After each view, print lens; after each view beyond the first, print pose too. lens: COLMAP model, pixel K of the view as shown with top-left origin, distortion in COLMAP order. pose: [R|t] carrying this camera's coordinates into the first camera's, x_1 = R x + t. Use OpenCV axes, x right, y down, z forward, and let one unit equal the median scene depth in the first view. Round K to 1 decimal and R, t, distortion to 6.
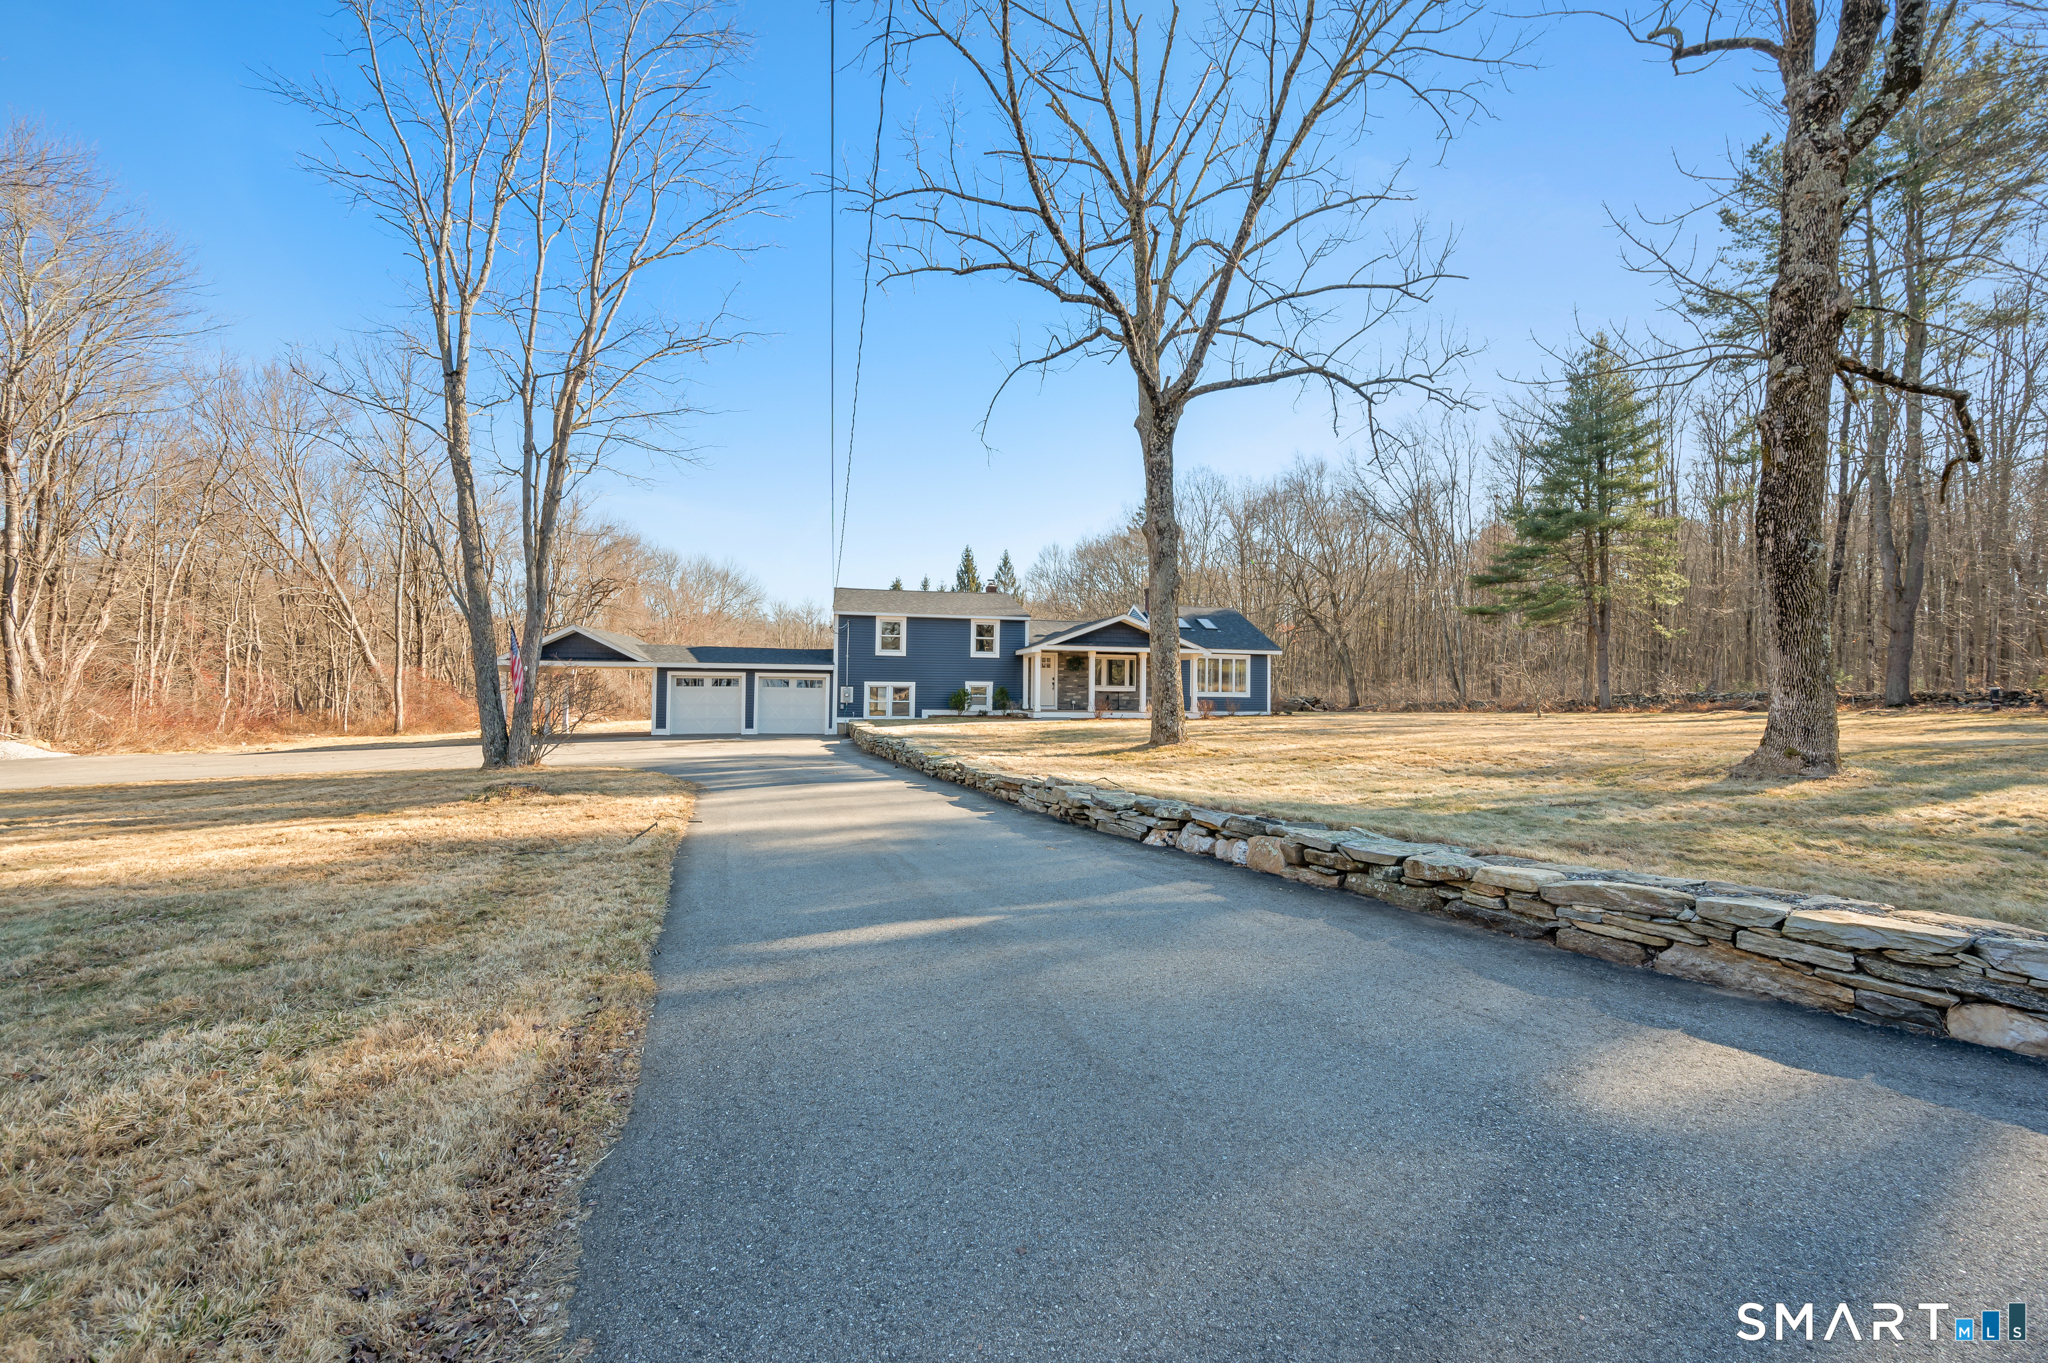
lens RADIAL K [[826.5, 0, 1012.3], [0, 826.5, 686.4], [0, 0, 1]] dist [0.000740, 0.000061]
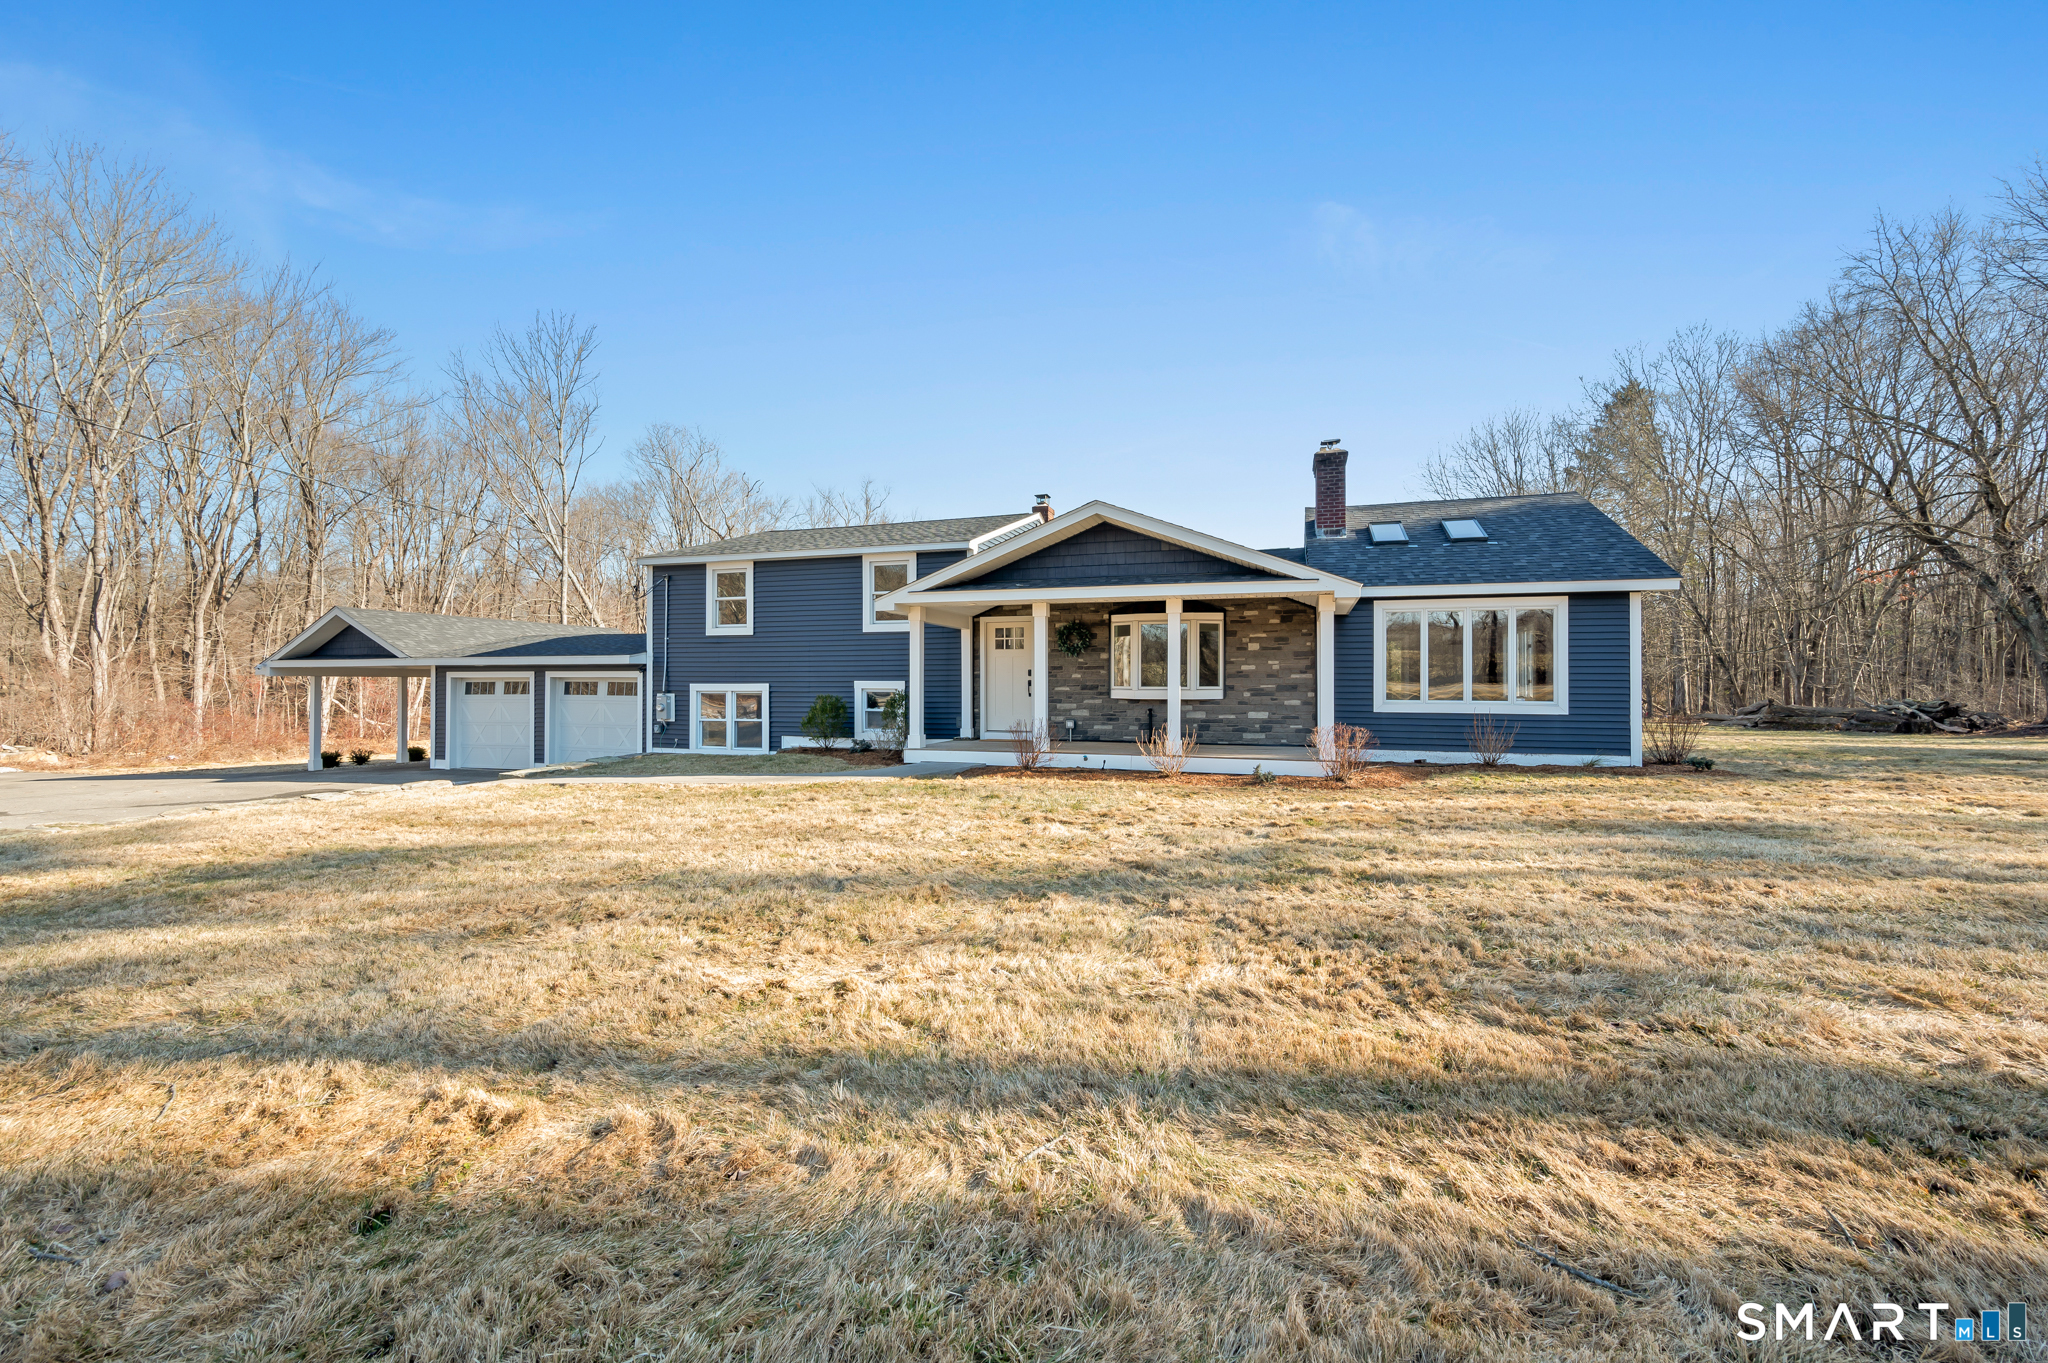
lens RADIAL K [[826.5, 0, 1012.3], [0, 826.5, 686.4], [0, 0, 1]] dist [0.000740, 0.000061]
pose [[0.861180, -0.012835, -0.508138, 0.285452], [0.004469, 0.999834, -0.017681, 0.006719], [0.508281, 0.012955, 0.861094, 0.626565]]
